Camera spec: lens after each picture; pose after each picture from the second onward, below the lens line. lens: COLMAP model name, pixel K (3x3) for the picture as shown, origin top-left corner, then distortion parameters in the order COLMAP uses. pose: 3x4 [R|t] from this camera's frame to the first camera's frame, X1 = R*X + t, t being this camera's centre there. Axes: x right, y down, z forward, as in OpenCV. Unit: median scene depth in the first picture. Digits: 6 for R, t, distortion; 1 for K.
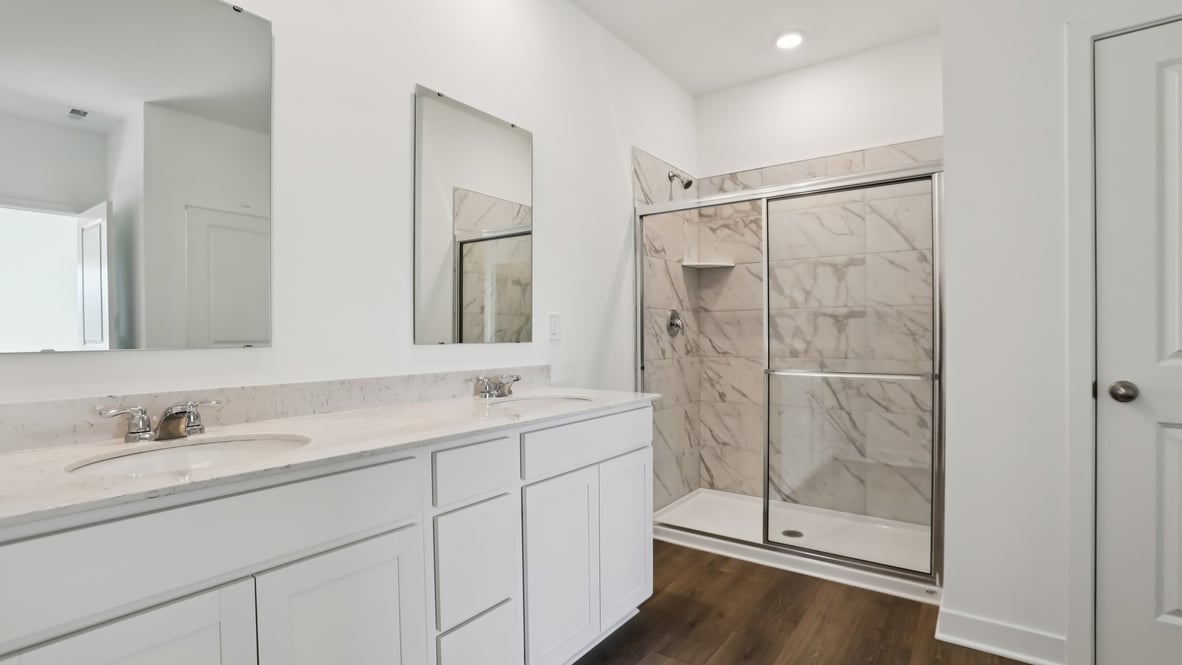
lens RADIAL K [[571.2, 0, 594.3], [0, 571.2, 343.7], [0, 0, 1]] dist [-0.006566, 0.002259]
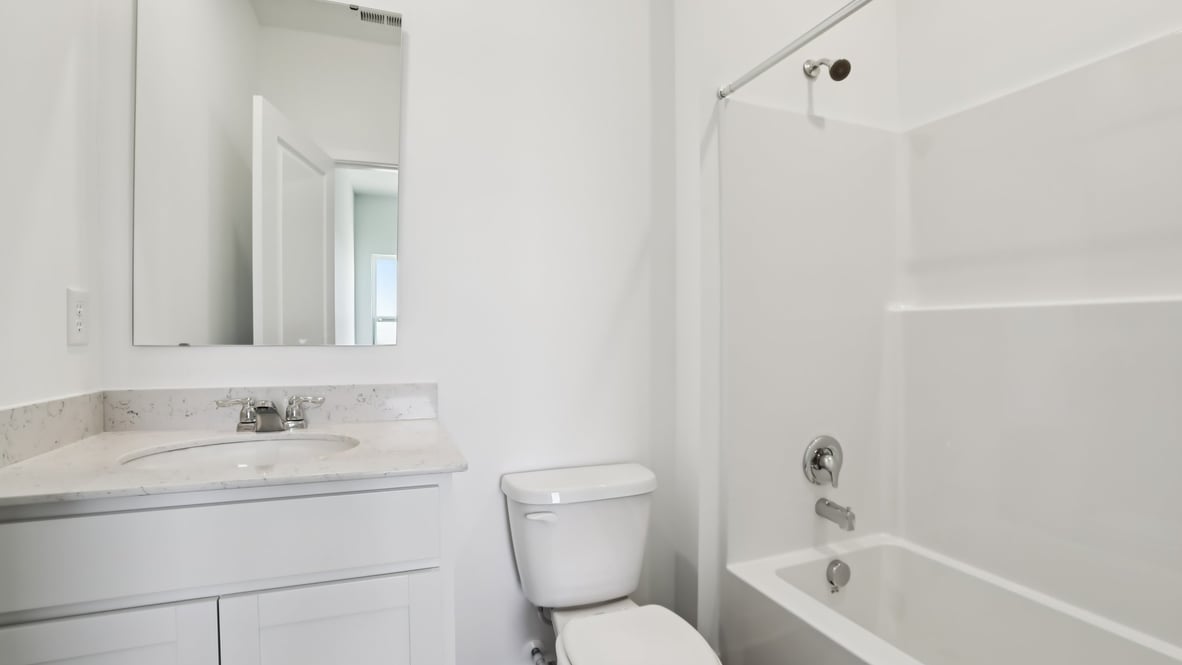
lens RADIAL K [[571.2, 0, 599.2], [0, 571.2, 329.8], [0, 0, 1]] dist [-0.006566, 0.002259]
pose [[0.827744, 0.004990, -0.561084, 0.141900], [-0.019665, 0.999604, -0.020122, -0.004083], [0.560761, 0.027690, 0.827514, 0.201240]]
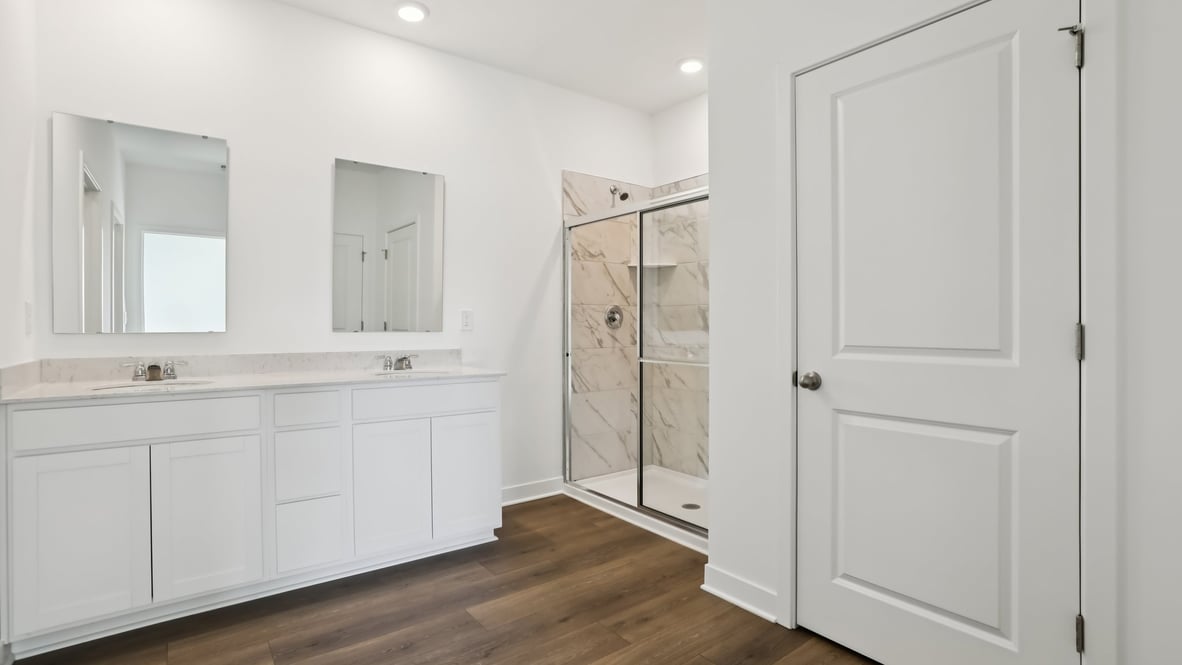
lens RADIAL K [[582.6, 0, 583.4], [0, 582.6, 331.0], [0, 0, 1]] dist [-0.013832, 0.000234]
pose [[0.947778, 0.011973, -0.318705, 0.506247], [-0.013728, 0.999900, -0.003259, -0.003391], [0.318635, 0.007464, 0.947848, -0.147607]]
